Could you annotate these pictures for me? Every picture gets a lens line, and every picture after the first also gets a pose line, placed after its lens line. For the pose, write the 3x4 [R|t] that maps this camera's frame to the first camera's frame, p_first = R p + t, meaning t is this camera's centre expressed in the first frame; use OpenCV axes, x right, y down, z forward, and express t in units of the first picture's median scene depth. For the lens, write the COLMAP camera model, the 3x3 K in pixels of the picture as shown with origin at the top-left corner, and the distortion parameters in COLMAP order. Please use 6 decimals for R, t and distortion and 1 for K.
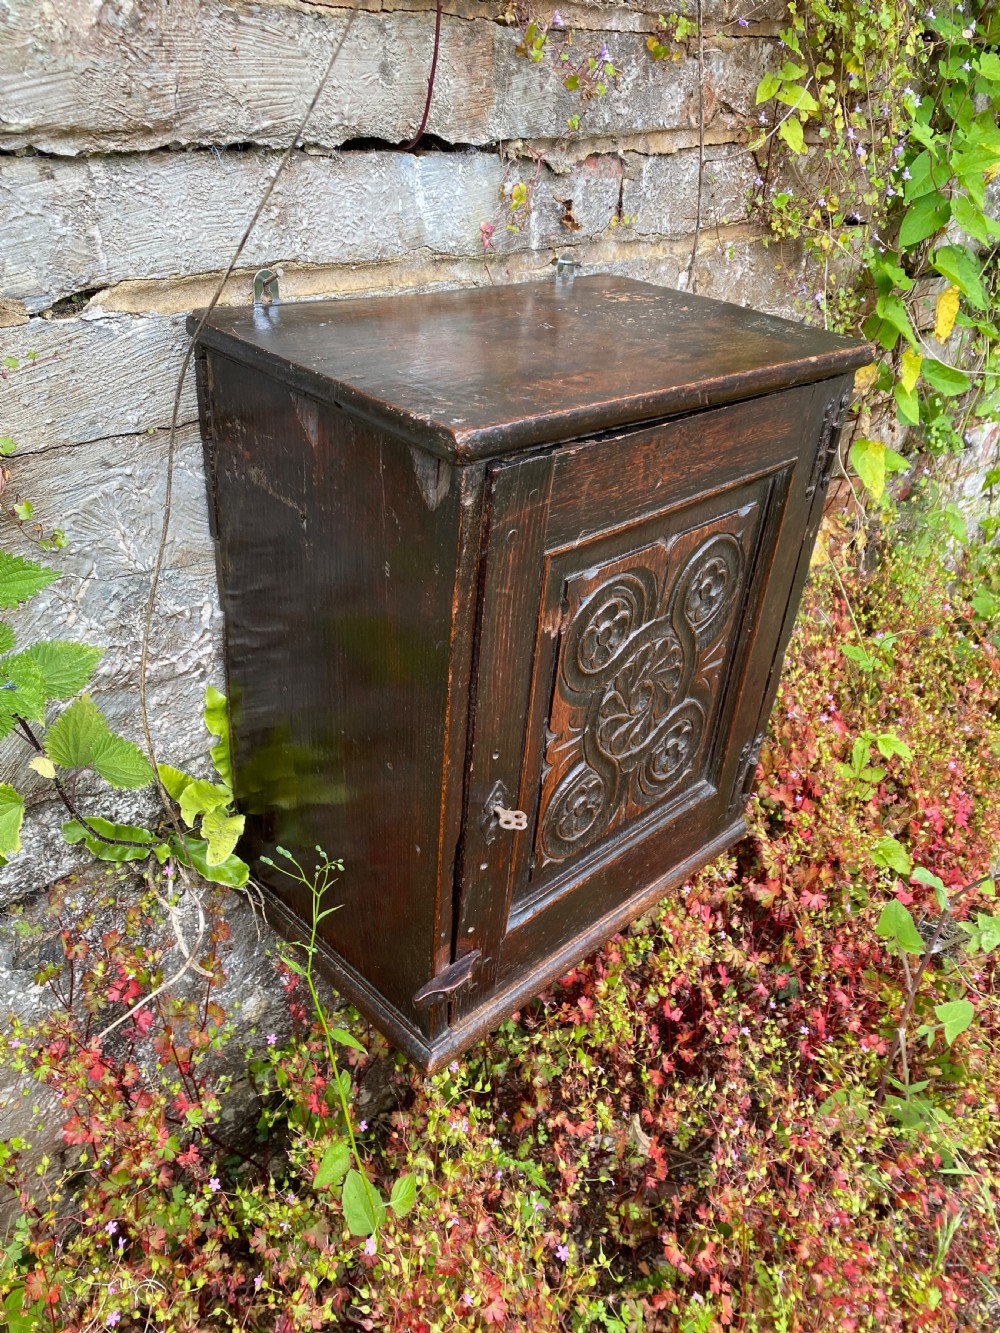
lens RADIAL K [[1019.9, 0, 510.1], [0, 1019.9, 678.6], [0, 0, 1]] dist [0.000614, 0.002435]
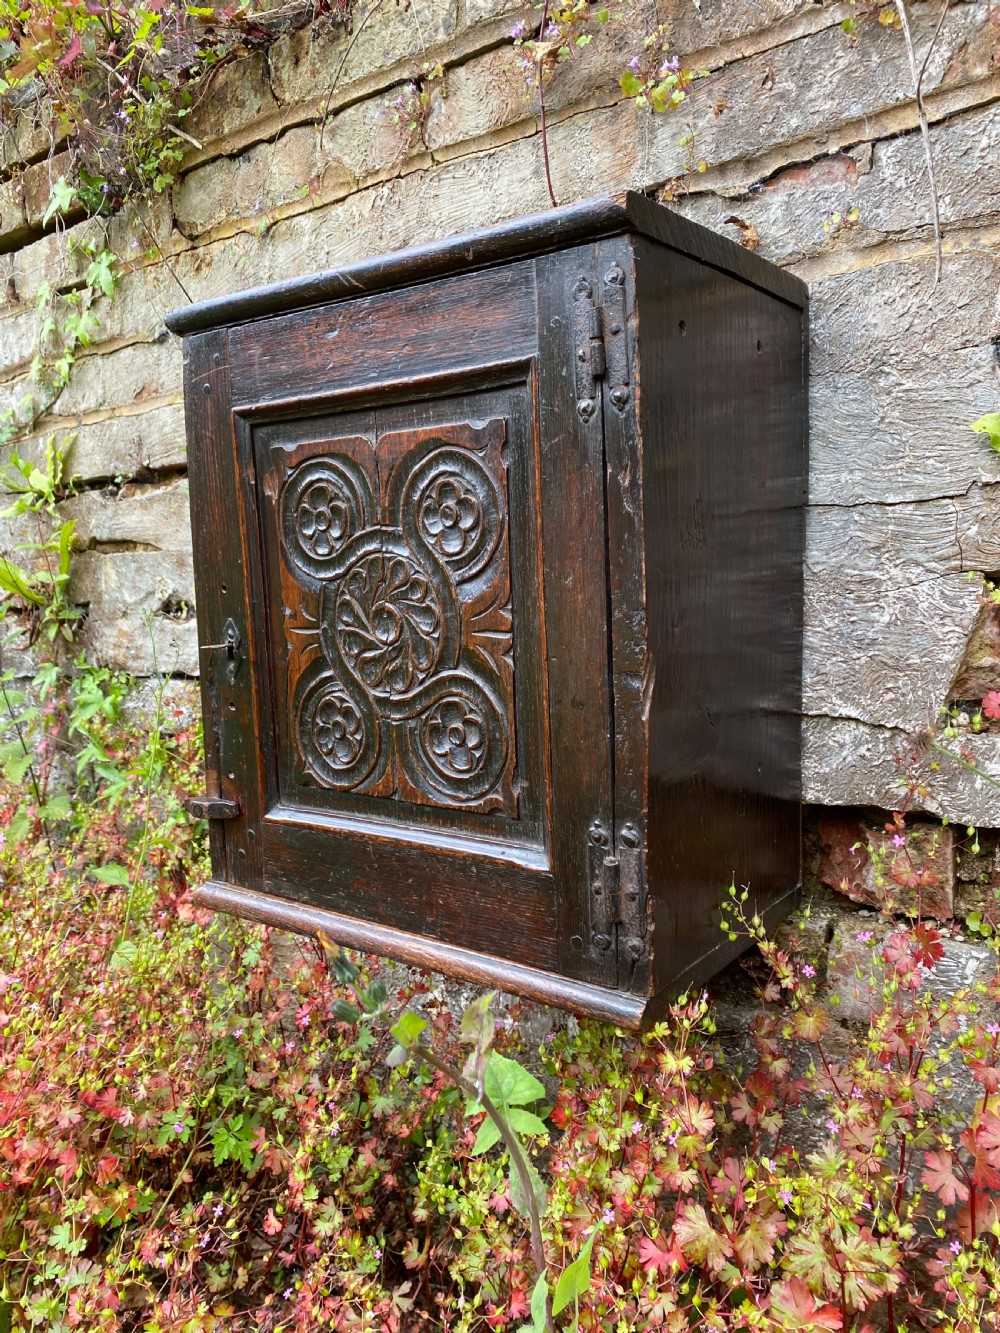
lens RADIAL K [[1020.0, 0, 506.8], [0, 1020.0, 679.4], [0, 0, 1]] dist [0.006811, -0.005262]
pose [[0.138605, 0.022254, -0.990098, 1.153663], [-0.487330, 0.871863, -0.048626, 0.058539], [0.862147, 0.489244, 0.131690, 1.076545]]
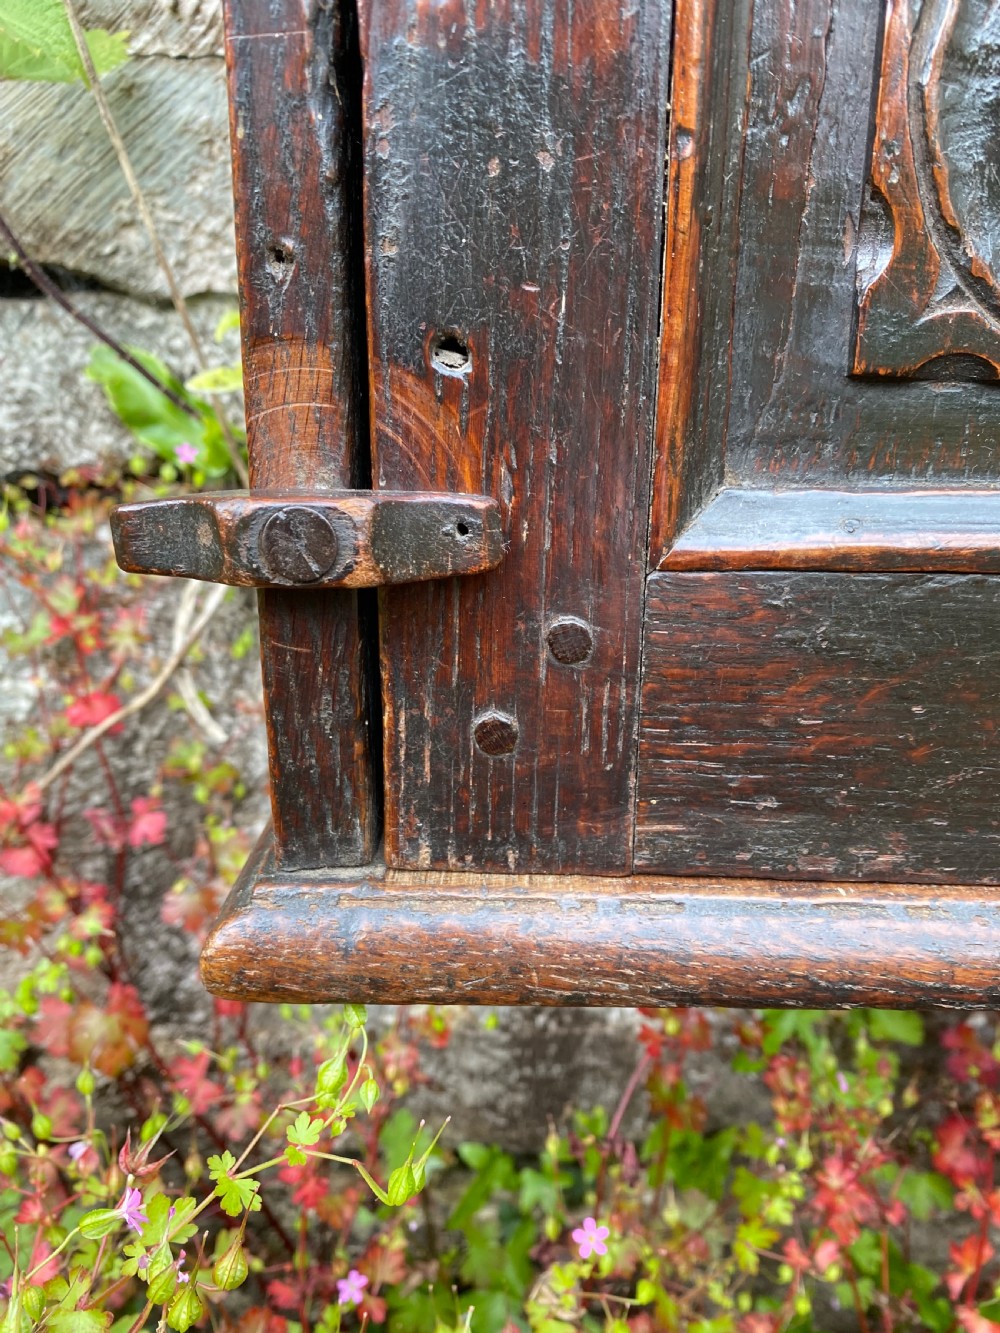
lens RADIAL K [[1019.9, 0, 518.1], [0, 1019.9, 666.8], [0, 0, 1]] dist [0.000614, 0.002435]
pose [[0.710140, 0.125428, -0.692798, 0.141173], [-0.337256, 0.924365, -0.178346, 0.351754], [0.618029, 0.360301, 0.698730, 0.885176]]
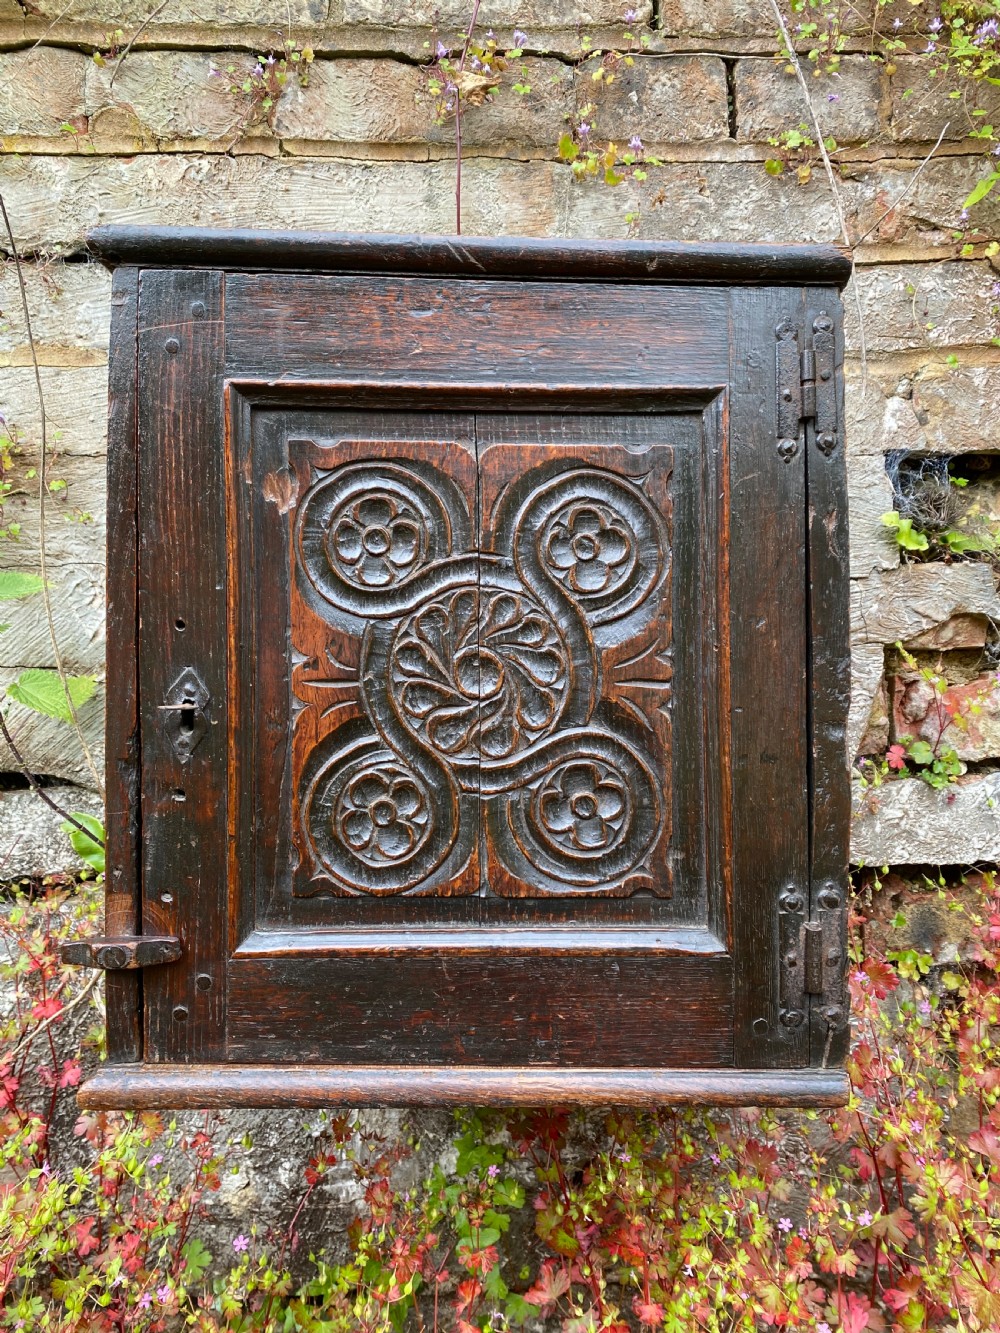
lens RADIAL K [[1019.9, 0, 509.6], [0, 1019.9, 664.1], [0, 0, 1]] dist [0.000614, 0.002435]
pose [[0.724091, -0.078952, -0.685171, 0.711903], [-0.315458, 0.845513, -0.430806, 0.354447], [0.613334, 0.528085, 0.587322, 0.614770]]
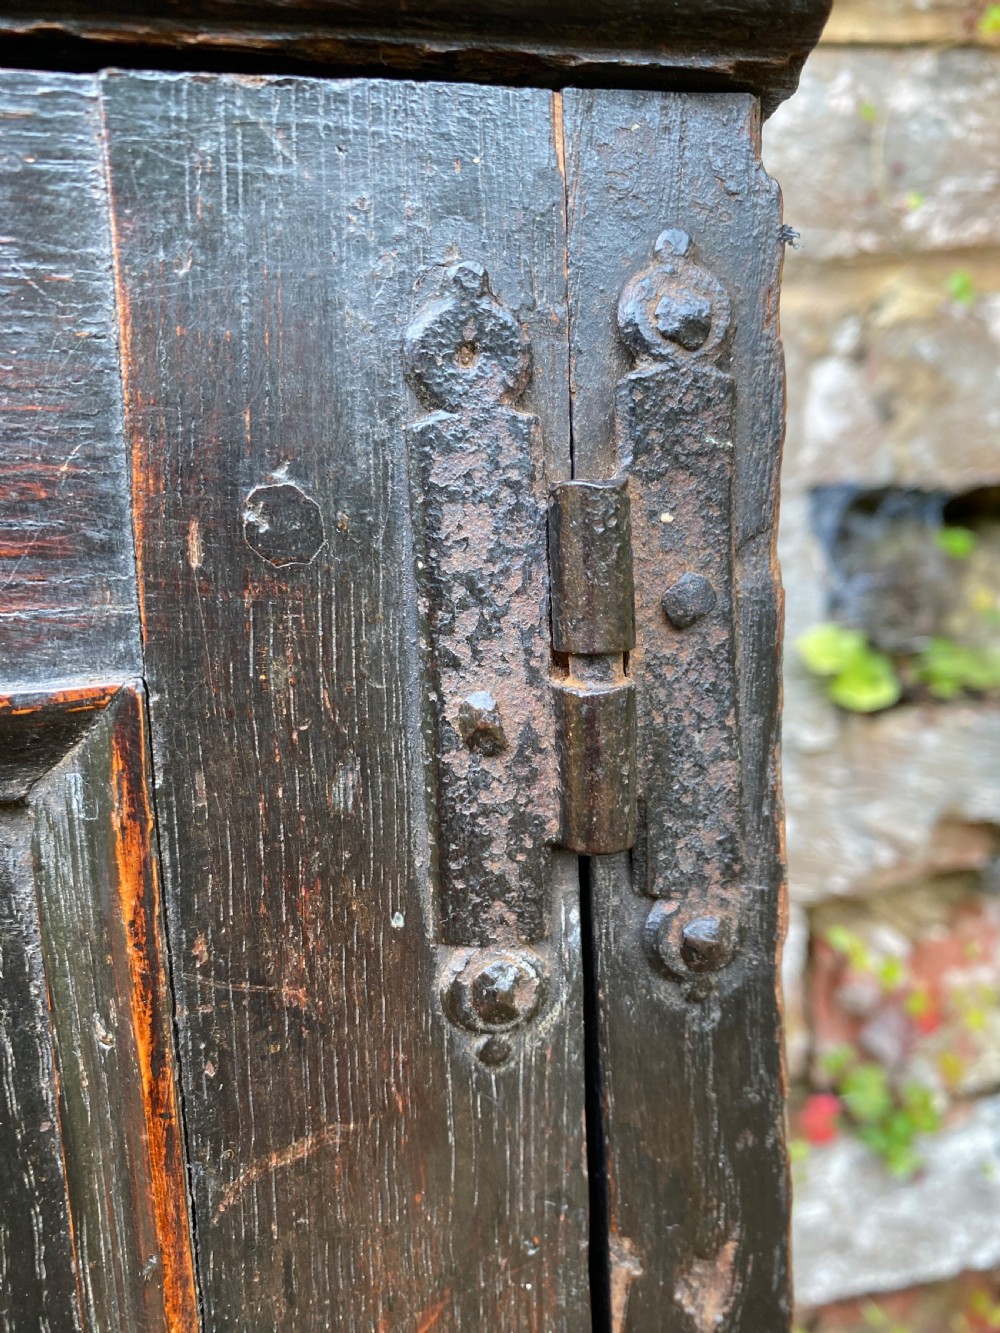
lens RADIAL K [[1019.9, 0, 476.1], [0, 1019.9, 659.5], [0, 0, 1]] dist [0.000614, 0.002435]
pose [[0.789626, -0.017906, -0.613327, 0.424931], [-0.240911, 0.910259, -0.336735, -0.199249], [0.564316, 0.413652, 0.714451, 1.001301]]
